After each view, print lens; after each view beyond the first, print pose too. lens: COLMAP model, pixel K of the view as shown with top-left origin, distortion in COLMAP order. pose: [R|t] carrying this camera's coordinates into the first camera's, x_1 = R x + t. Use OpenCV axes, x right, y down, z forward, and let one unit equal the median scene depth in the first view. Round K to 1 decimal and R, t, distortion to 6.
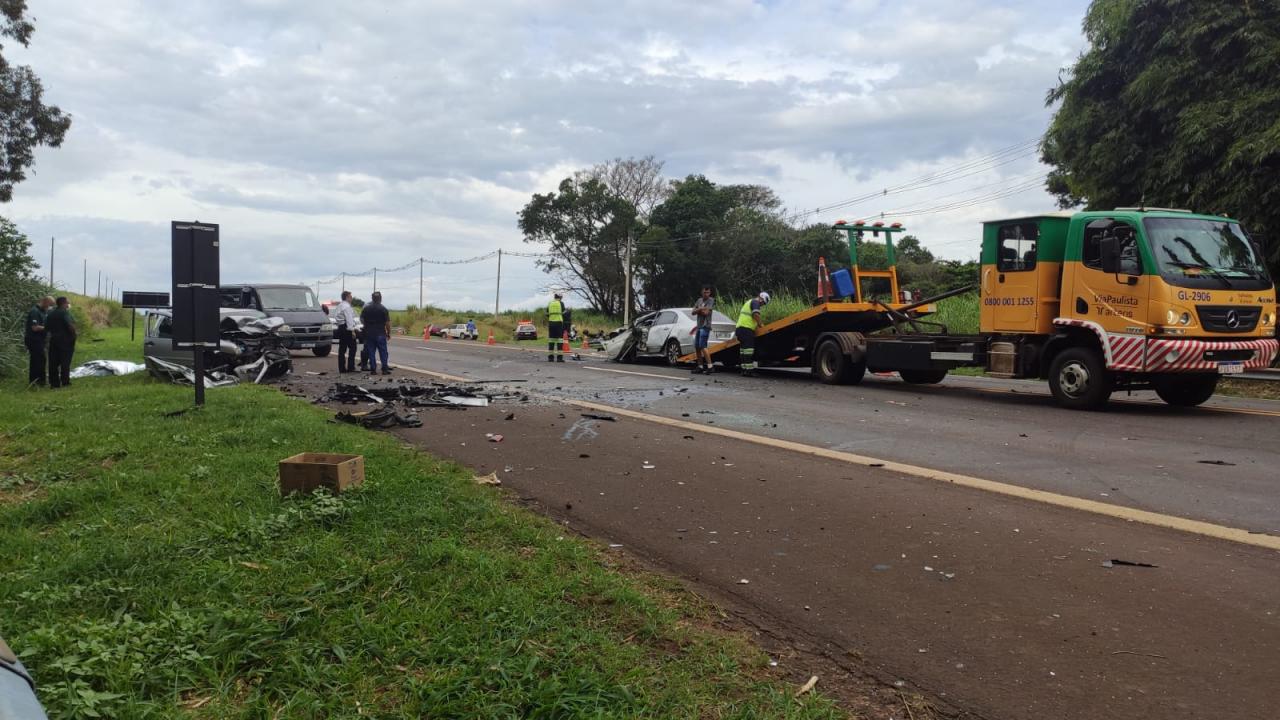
lens RADIAL K [[977.4, 0, 644.8], [0, 977.4, 357.1], [0, 0, 1]] dist [0.032304, -0.043518]
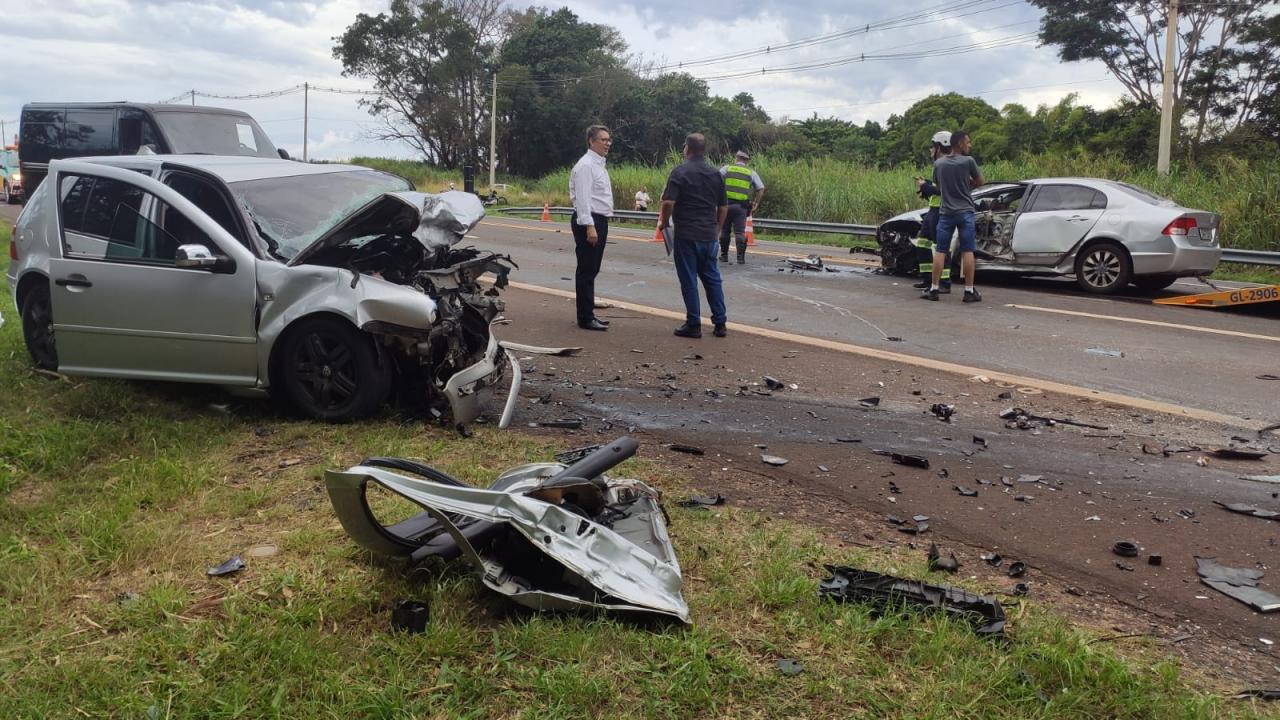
lens RADIAL K [[930.0, 0, 638.2], [0, 930.0, 365.3], [0, 0, 1]] dist [0.012326, 0.000230]
pose [[0.966483, -0.025485, 0.255461, -0.094012], [-0.016626, 0.986759, 0.161339, -0.008047], [-0.256190, -0.160179, 0.953262, 0.159715]]
